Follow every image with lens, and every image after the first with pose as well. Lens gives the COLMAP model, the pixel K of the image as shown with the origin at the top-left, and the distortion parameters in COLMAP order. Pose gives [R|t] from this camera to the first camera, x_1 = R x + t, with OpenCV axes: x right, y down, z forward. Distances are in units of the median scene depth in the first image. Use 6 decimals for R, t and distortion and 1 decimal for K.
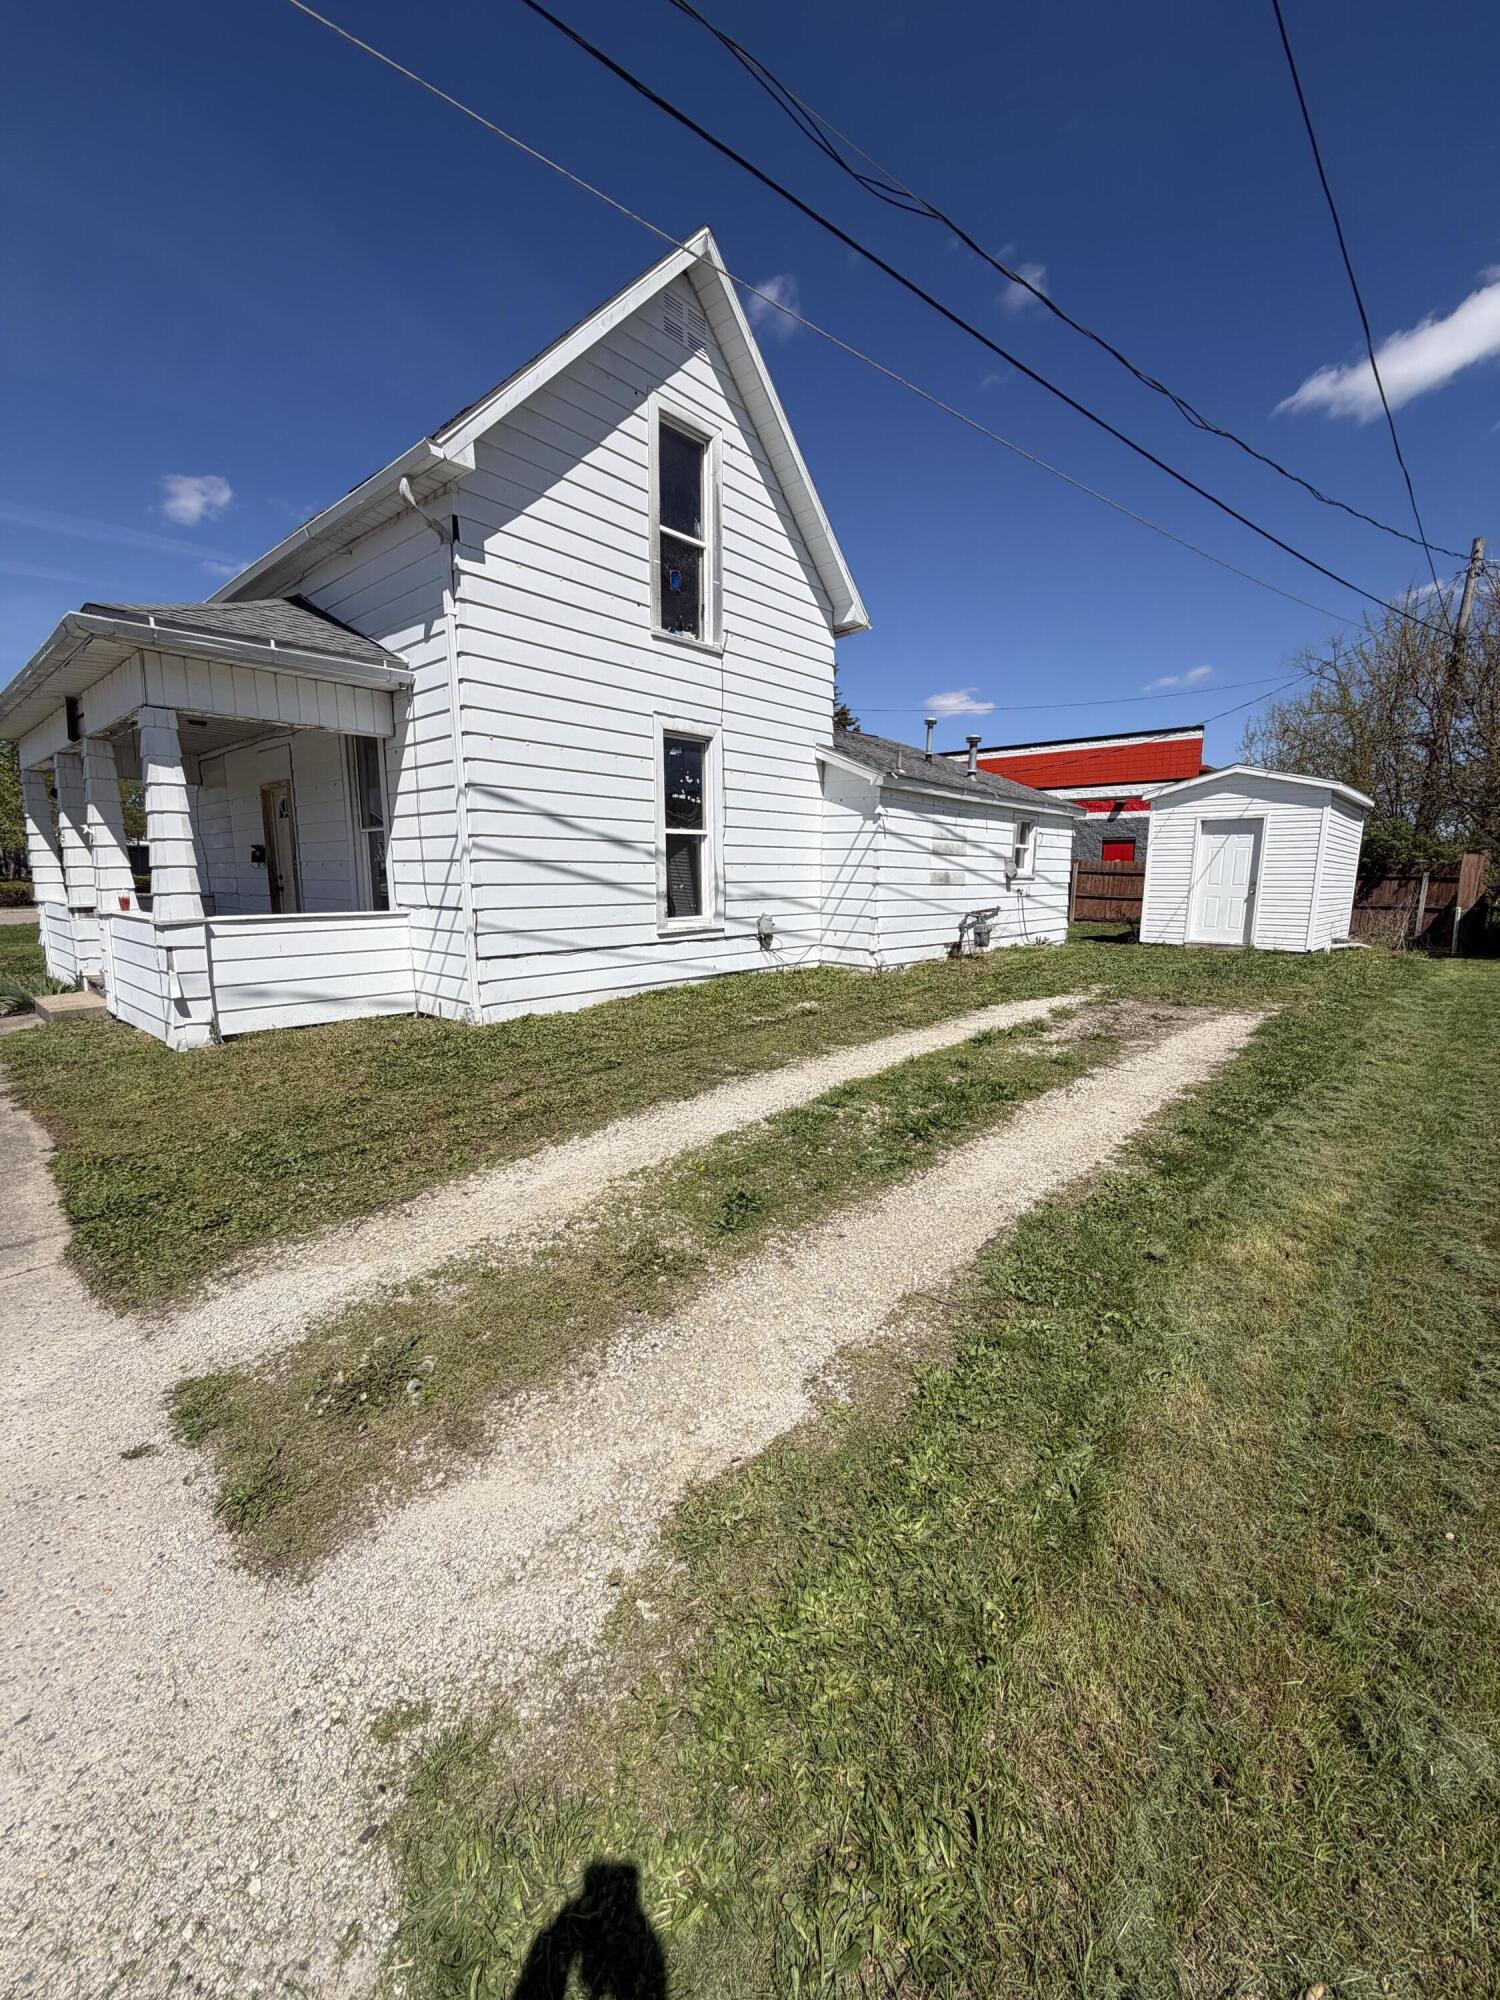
lens RADIAL K [[799.7, 0, 750.0], [0, 799.7, 1000.0], [0, 0, 1]] dist [-0.000501, 0.000180]
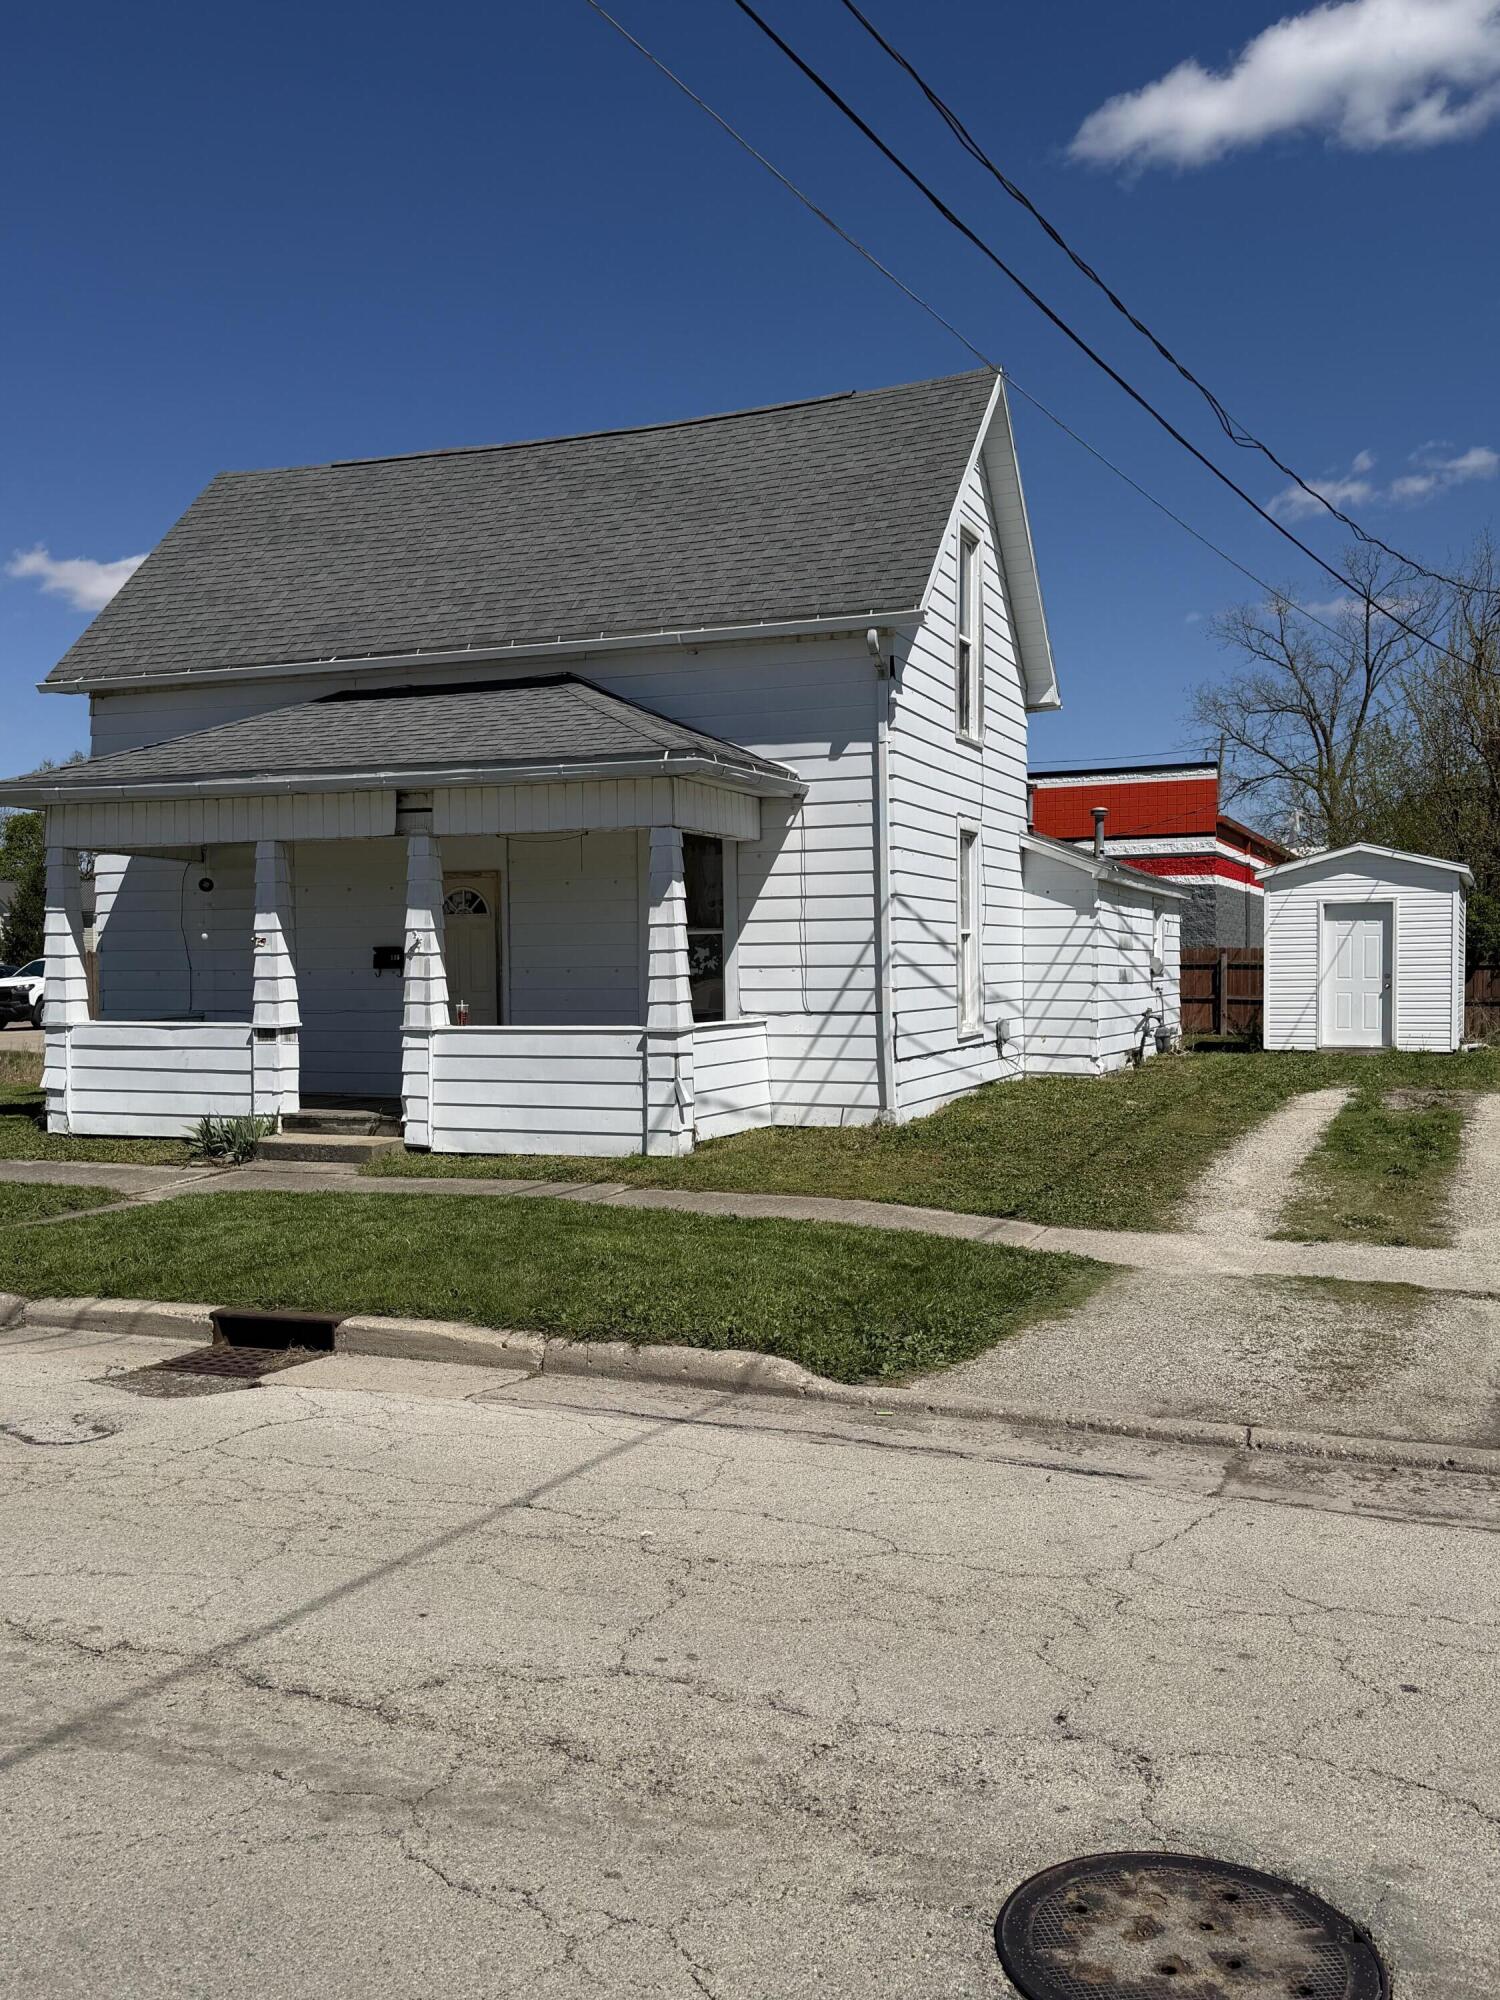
lens RADIAL K [[1675.0, 0, 750.0], [0, 1675.0, 1000.0], [0, 0, 1]] dist [0.118873, -0.005458]
pose [[0.942390, -0.019475, 0.333949, -0.824022], [0.064981, 0.989945, -0.125643, 0.085995], [-0.328144, 0.140105, 0.934180, -0.635958]]
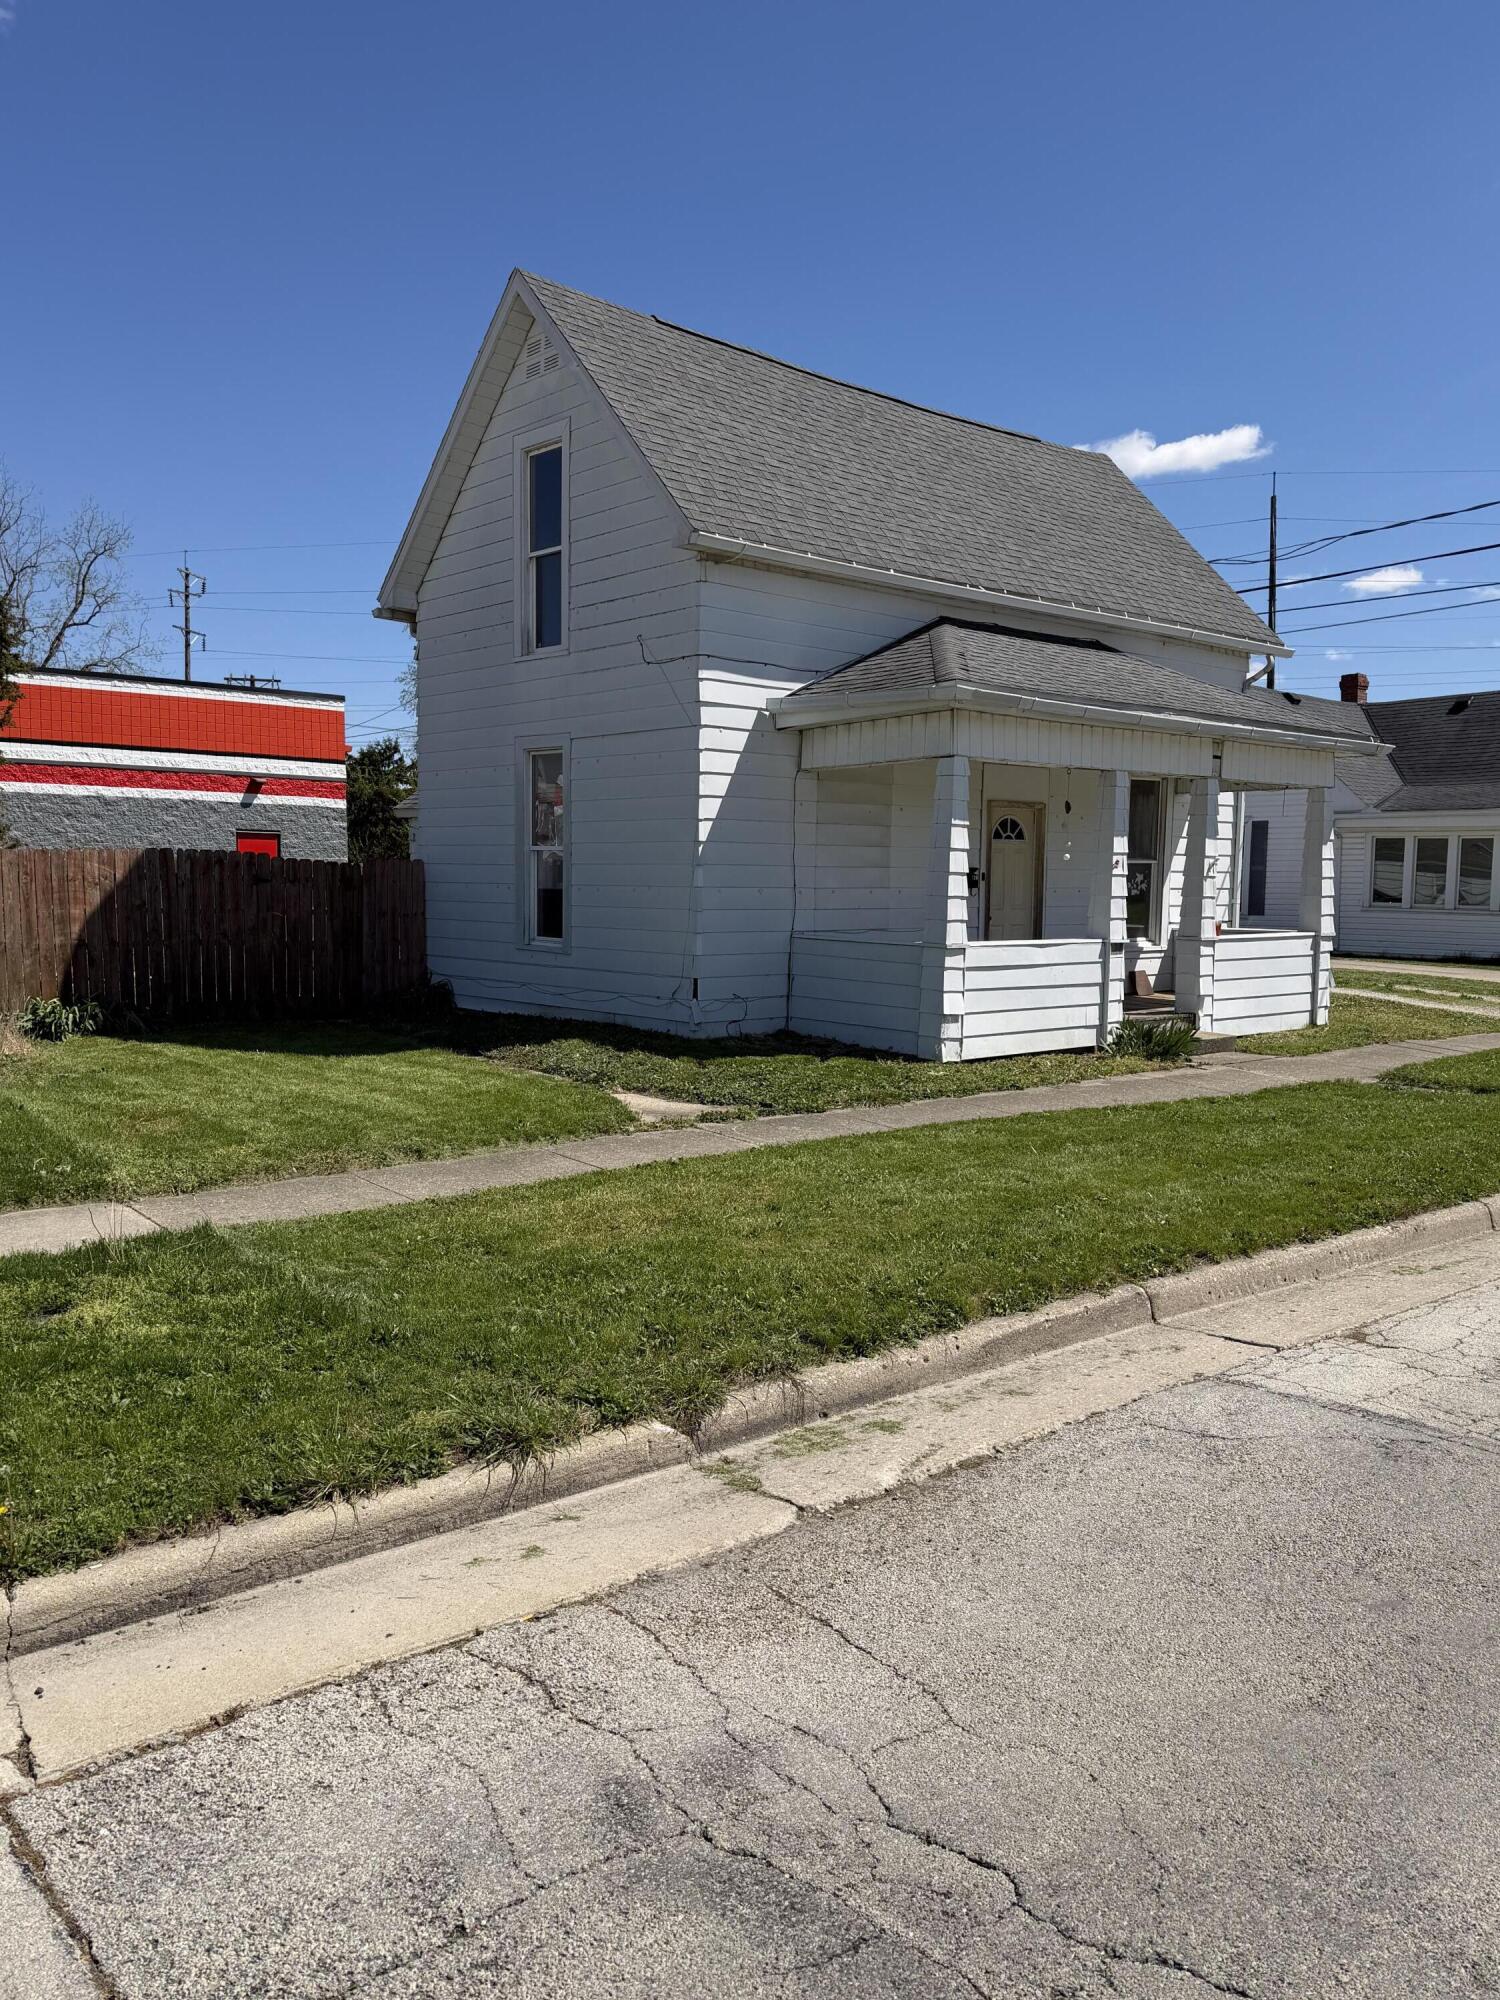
lens RADIAL K [[1535.1, 0, 750.0], [0, 1535.1, 1000.0], [0, 0, 1]] dist [0.139565, -0.000295]
pose [[0.120421, -0.081196, 0.989397, -2.229785], [0.148188, 0.986953, 0.062959, -0.191927], [-0.981600, 0.139035, 0.130882, 1.031477]]
